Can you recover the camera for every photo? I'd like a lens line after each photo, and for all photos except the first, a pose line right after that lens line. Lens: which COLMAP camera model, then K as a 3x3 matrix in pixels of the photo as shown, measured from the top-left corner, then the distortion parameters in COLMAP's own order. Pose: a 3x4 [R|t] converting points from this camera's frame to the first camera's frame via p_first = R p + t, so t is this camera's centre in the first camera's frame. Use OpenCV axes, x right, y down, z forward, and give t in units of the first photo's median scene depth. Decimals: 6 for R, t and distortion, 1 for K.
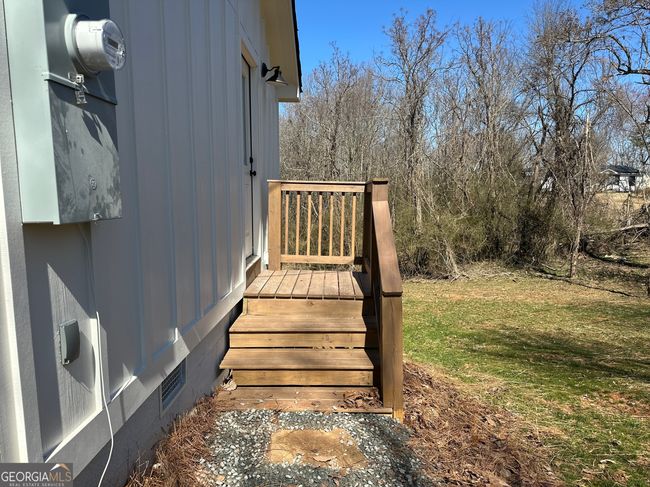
lens RADIAL K [[444.0, 0, 325.0], [0, 444.0, 243.5], [0, 0, 1]] dist [0.133468, -0.136343]
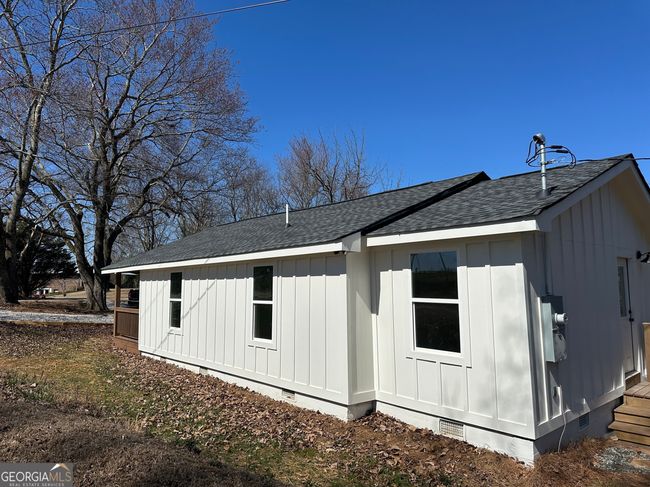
lens RADIAL K [[444.0, 0, 325.0], [0, 444.0, 243.5], [0, 0, 1]] dist [0.133468, -0.136343]
pose [[0.680463, -0.075739, -0.728858, 0.425001], [-0.067822, 0.983865, -0.165556, -0.100363], [0.729637, 0.162087, 0.664347, -1.308712]]
